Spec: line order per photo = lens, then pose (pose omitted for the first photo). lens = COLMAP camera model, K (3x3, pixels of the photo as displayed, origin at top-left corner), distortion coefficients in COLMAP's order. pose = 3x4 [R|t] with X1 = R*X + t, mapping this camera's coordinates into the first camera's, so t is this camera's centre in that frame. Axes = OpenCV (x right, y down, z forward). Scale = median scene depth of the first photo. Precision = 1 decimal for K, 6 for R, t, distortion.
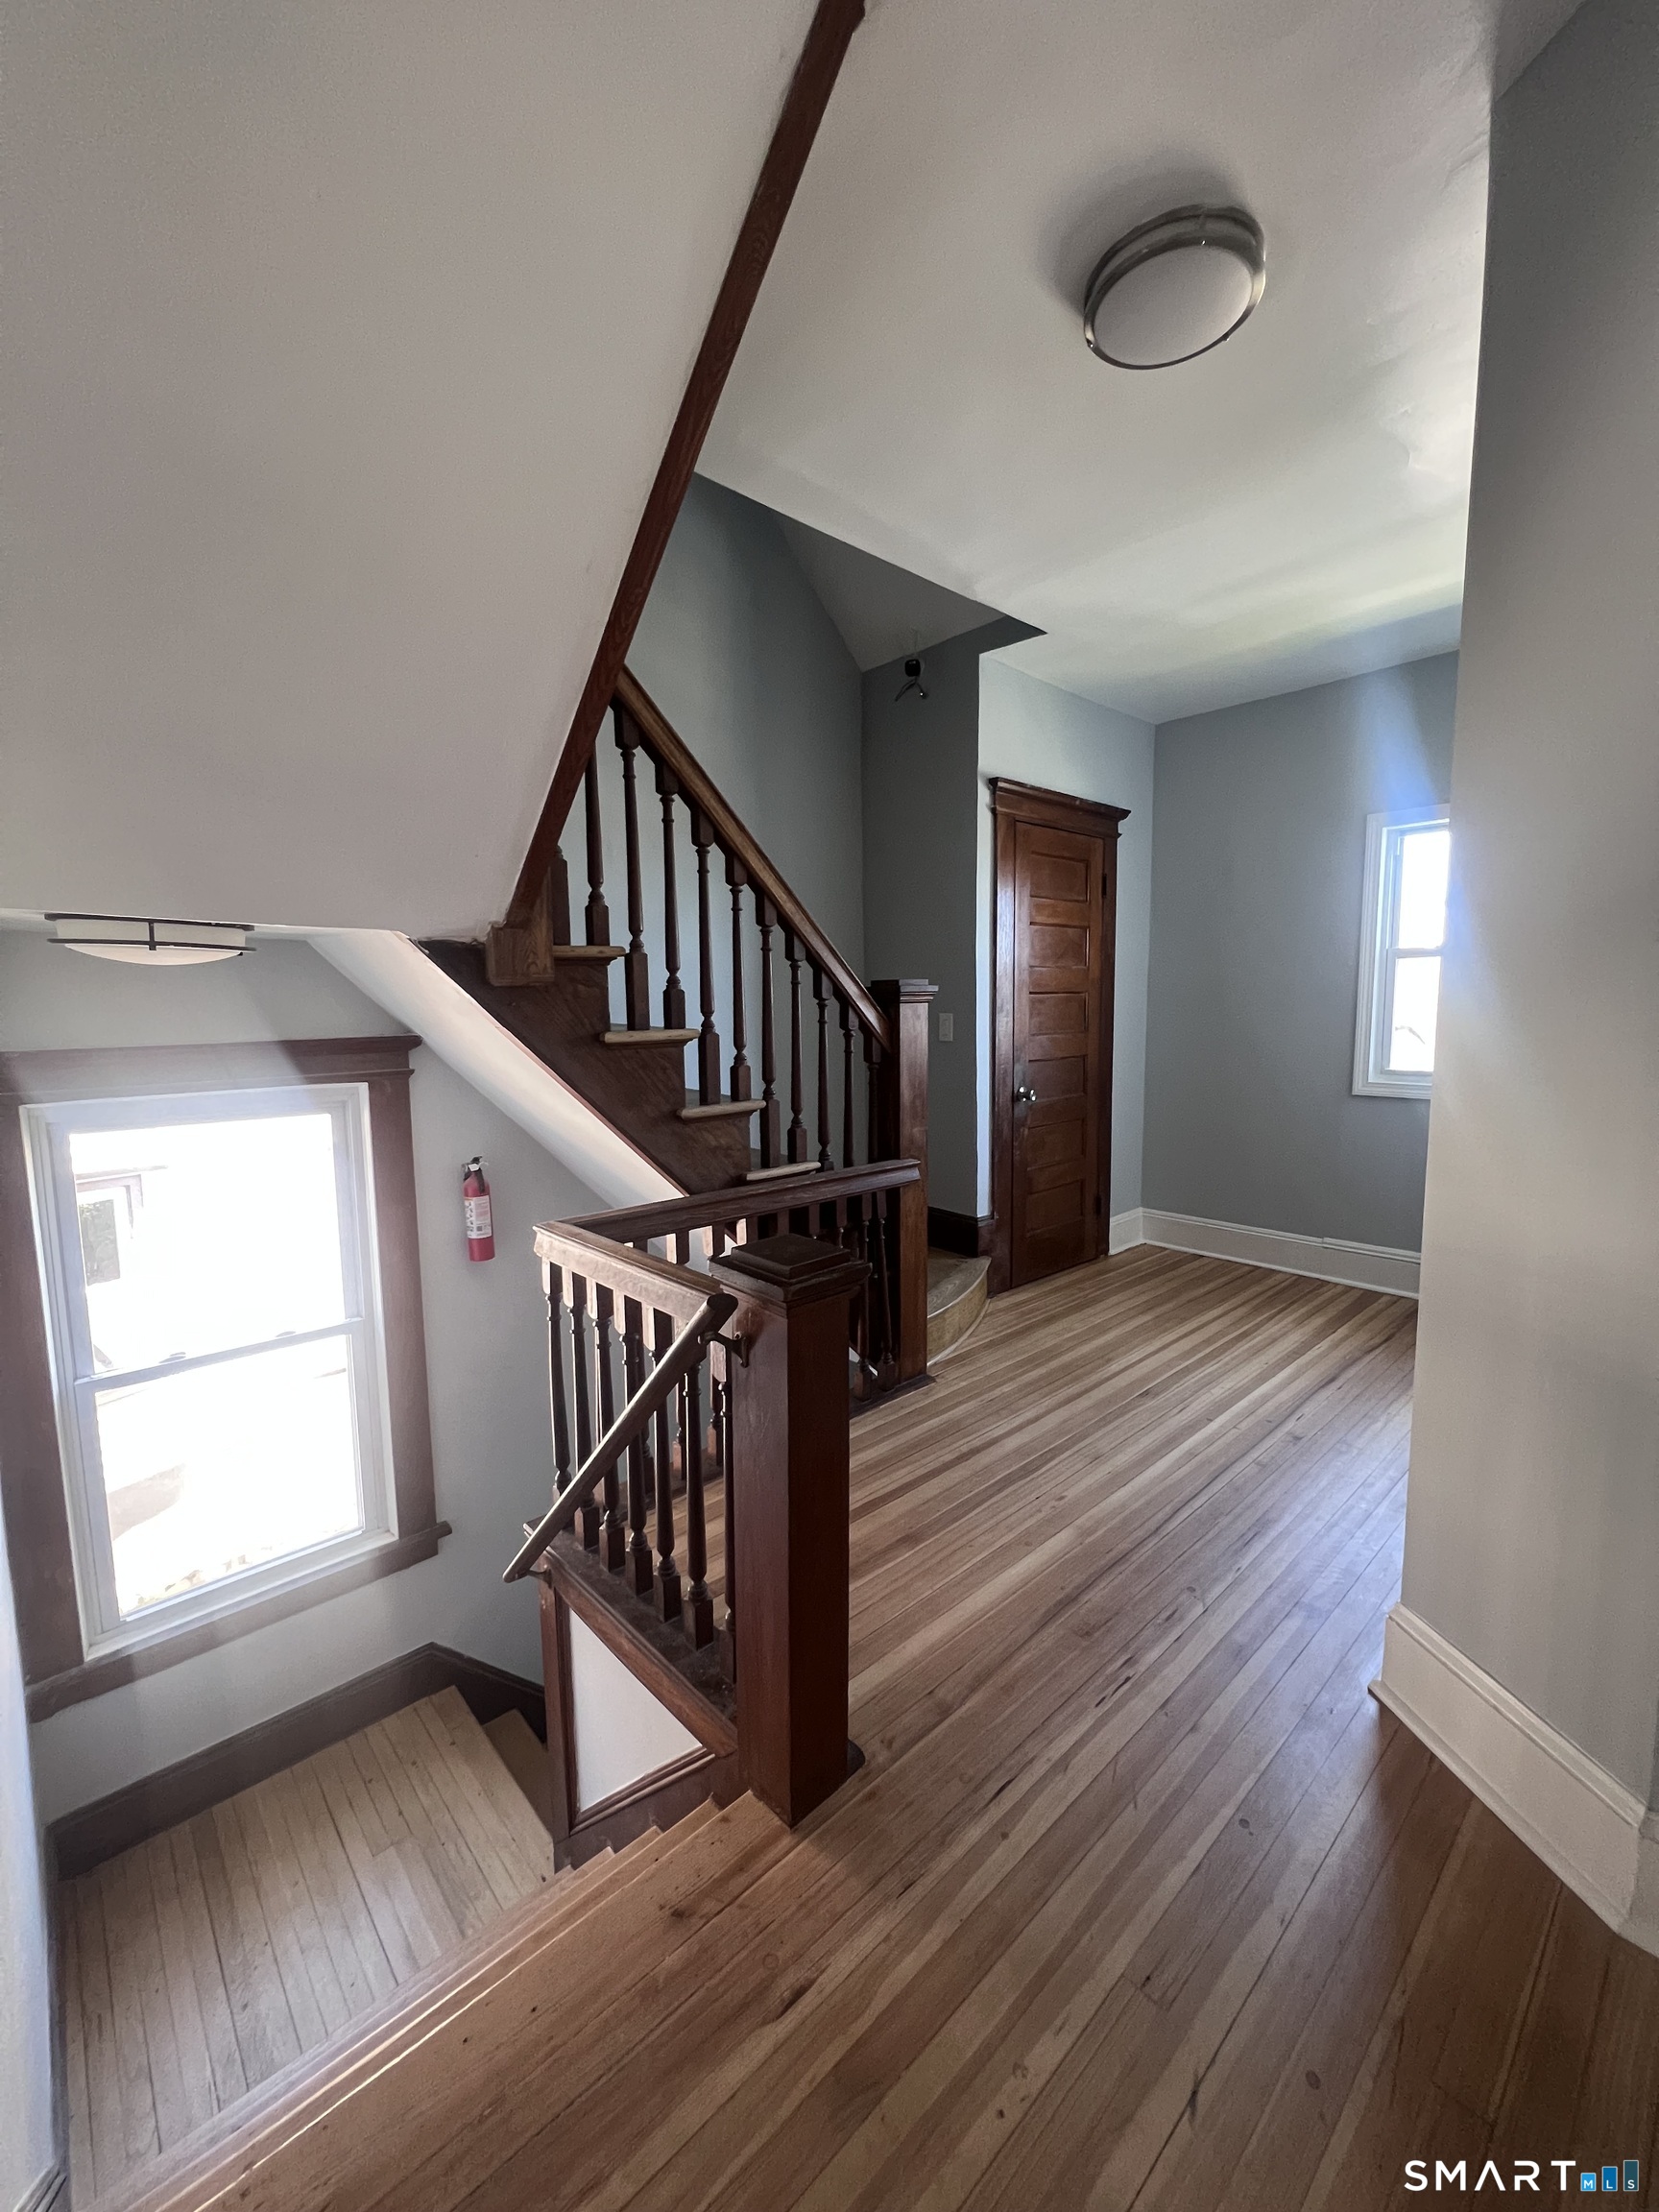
lens RADIAL K [[885.6, 0, 827.9], [0, 885.6, 1098.5], [0, 0, 1]] dist [-0.005690, 0.001768]
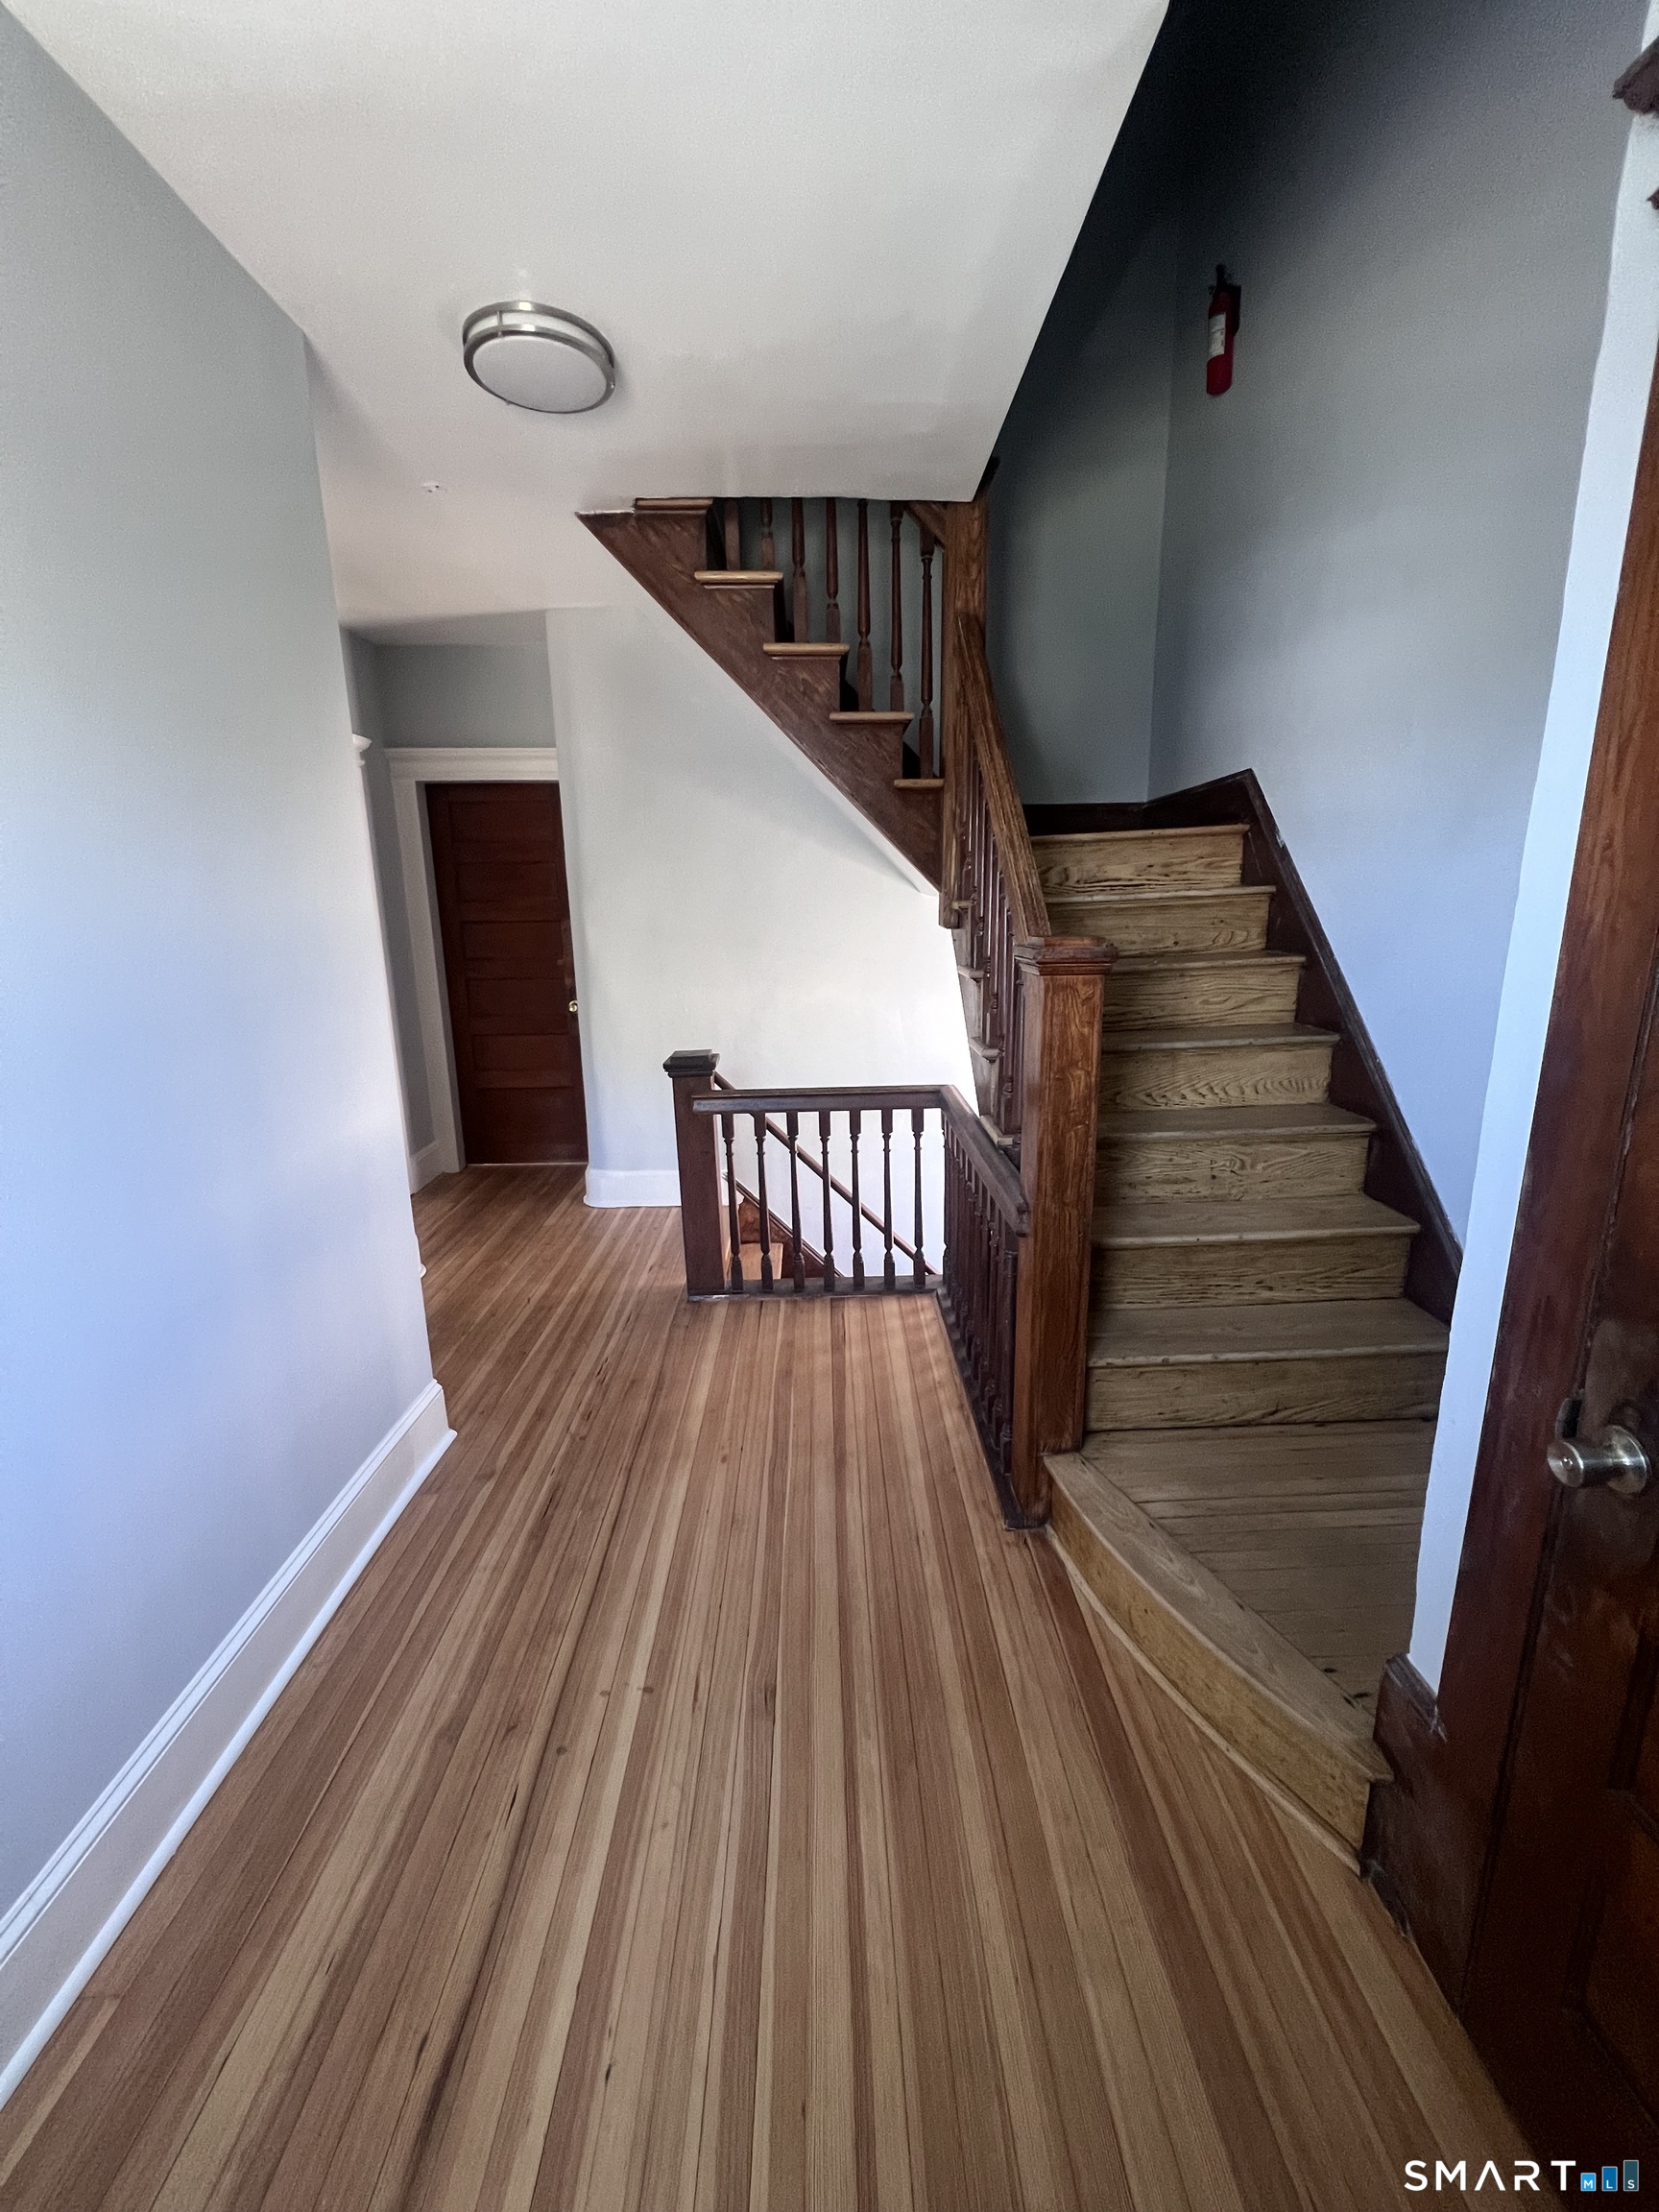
lens RADIAL K [[885.6, 0, 836.6], [0, 885.6, 1104.5], [0, 0, 1]] dist [-0.005690, 0.001768]
pose [[-0.654903, 0.189628, -0.731535, 0.676446], [-0.062577, 0.951074, 0.302559, -0.200322], [0.753118, 0.243924, -0.610994, 1.296553]]
